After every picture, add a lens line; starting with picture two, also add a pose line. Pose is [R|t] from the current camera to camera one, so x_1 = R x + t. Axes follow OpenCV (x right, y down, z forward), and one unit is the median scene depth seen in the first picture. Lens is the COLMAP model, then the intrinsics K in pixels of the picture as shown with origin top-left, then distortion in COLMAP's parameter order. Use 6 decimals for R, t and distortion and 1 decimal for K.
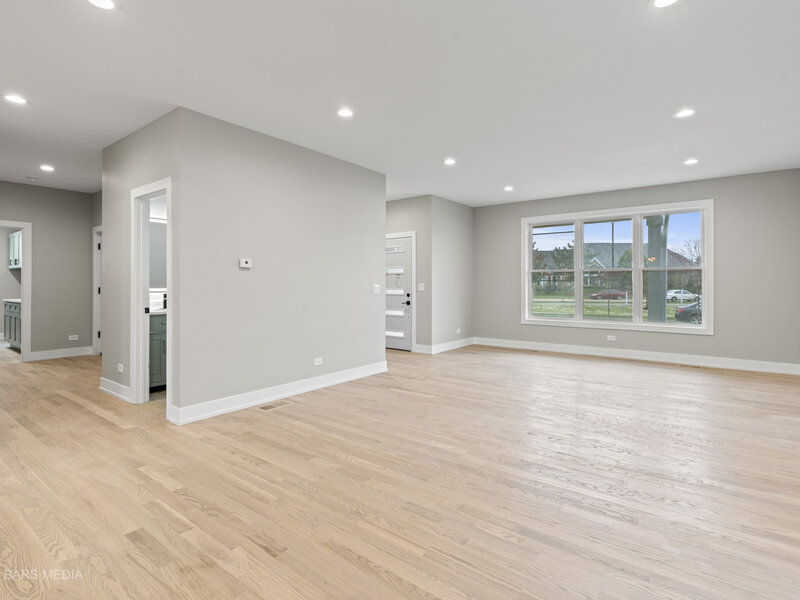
lens RADIAL K [[411.2, 0, 411.9], [0, 411.2, 282.9], [0, 0, 1]] dist [0.001422, 0.000485]
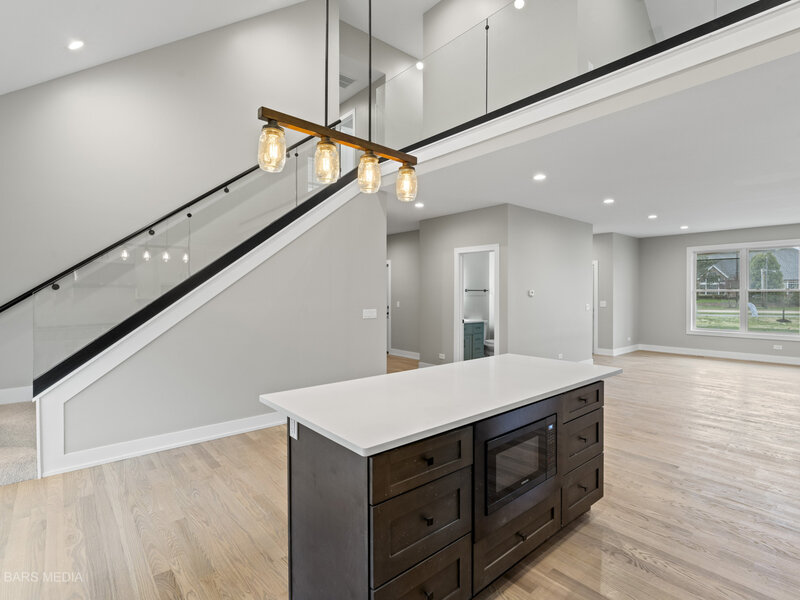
lens RADIAL K [[411.2, 0, 398.6], [0, 411.2, 297.3], [0, 0, 1]] dist [0.001422, 0.000485]
pose [[0.976945, 0.001450, -0.213484, -0.322701], [0.002243, 0.999852, 0.017055, -0.033781], [0.213477, -0.017141, 0.976798, -0.390815]]
